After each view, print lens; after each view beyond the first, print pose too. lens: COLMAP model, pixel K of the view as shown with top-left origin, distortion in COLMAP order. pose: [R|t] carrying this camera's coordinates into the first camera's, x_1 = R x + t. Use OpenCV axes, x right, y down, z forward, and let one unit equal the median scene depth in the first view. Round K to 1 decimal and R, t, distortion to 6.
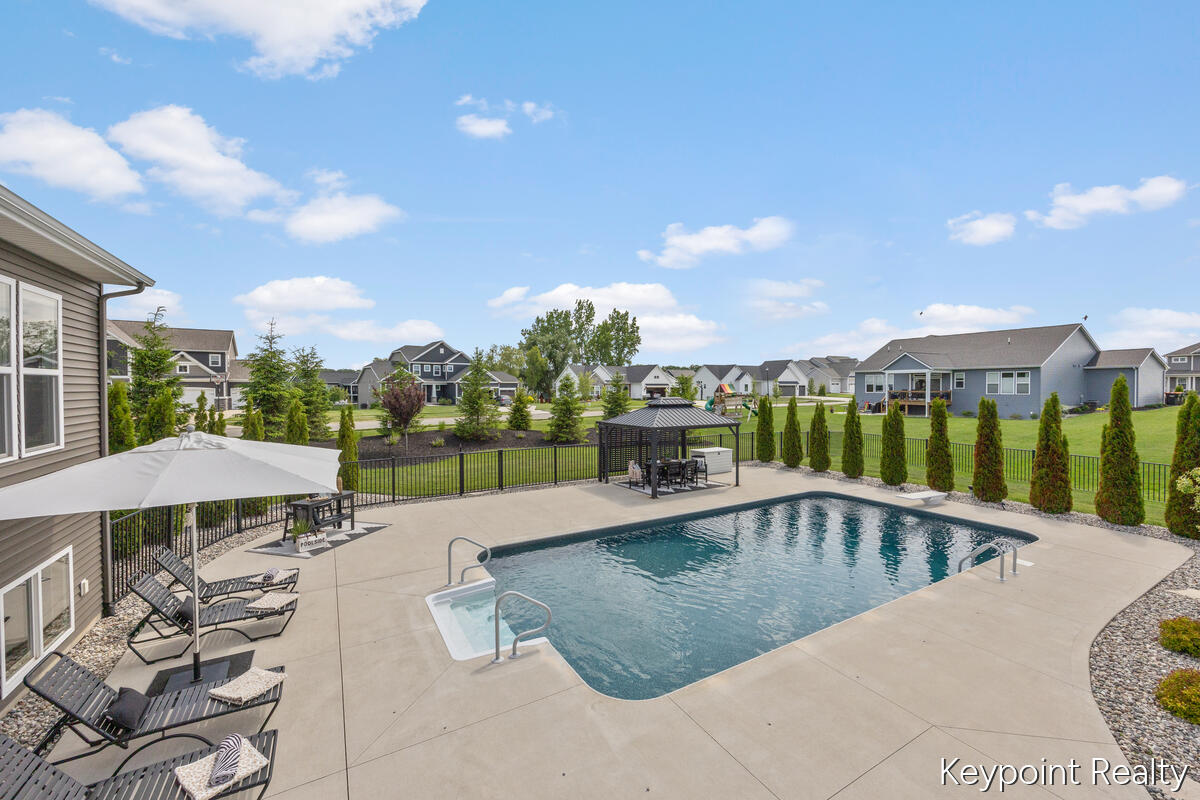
lens RADIAL K [[478.1, 0, 601.9], [0, 478.1, 388.2], [0, 0, 1]] dist [-0.000844, -0.000354]
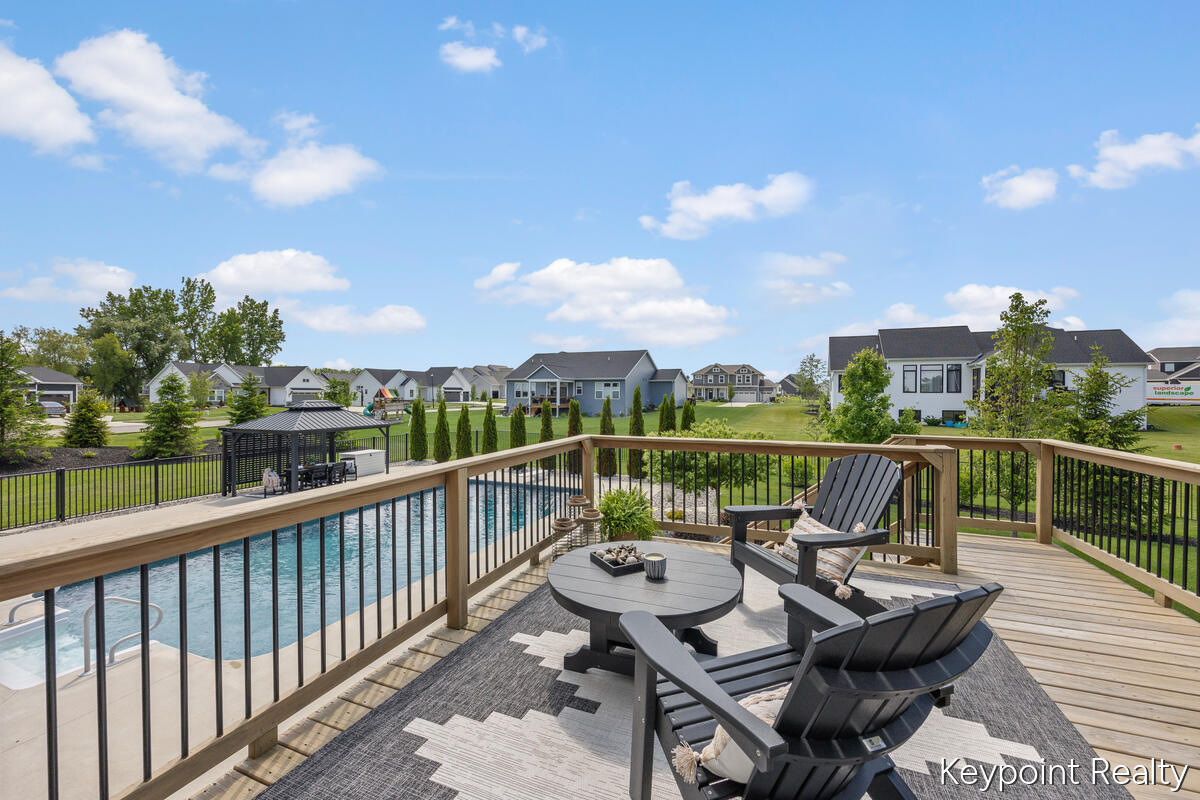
lens RADIAL K [[478.1, 0, 601.5], [0, 478.1, 399.8], [0, 0, 1]] dist [-0.000844, -0.000354]
pose [[0.787233, -0.001973, 0.616652, 0.000194], [-0.005172, 0.999939, 0.009802, 0.001617], [-0.616634, -0.010906, 0.787175, -0.048817]]
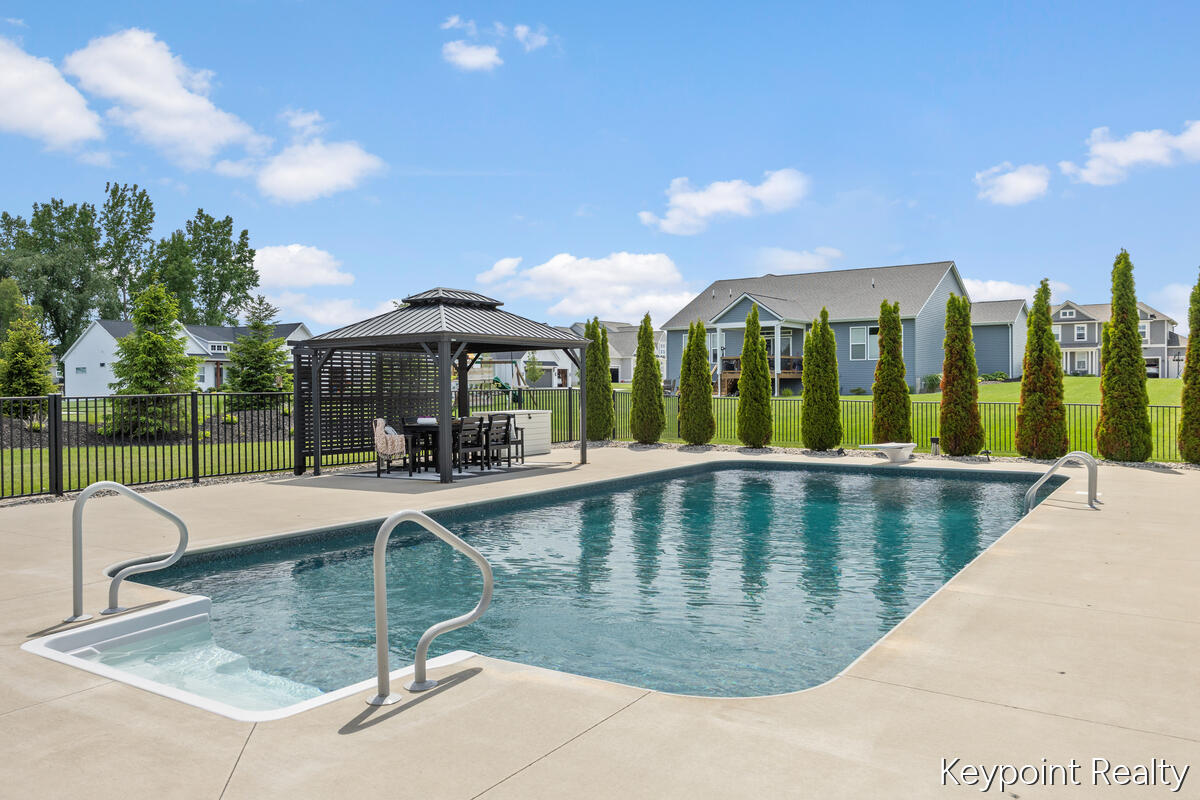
lens RADIAL K [[901.1, 0, 598.5], [0, 901.1, 391.2], [0, 0, 1]] dist [-0.001461, -0.009381]
pose [[0.895045, -0.007754, 0.445909, -0.048686], [0.008217, 0.999966, 0.000894, 0.044389], [-0.445901, 0.002864, 0.895078, 0.042765]]
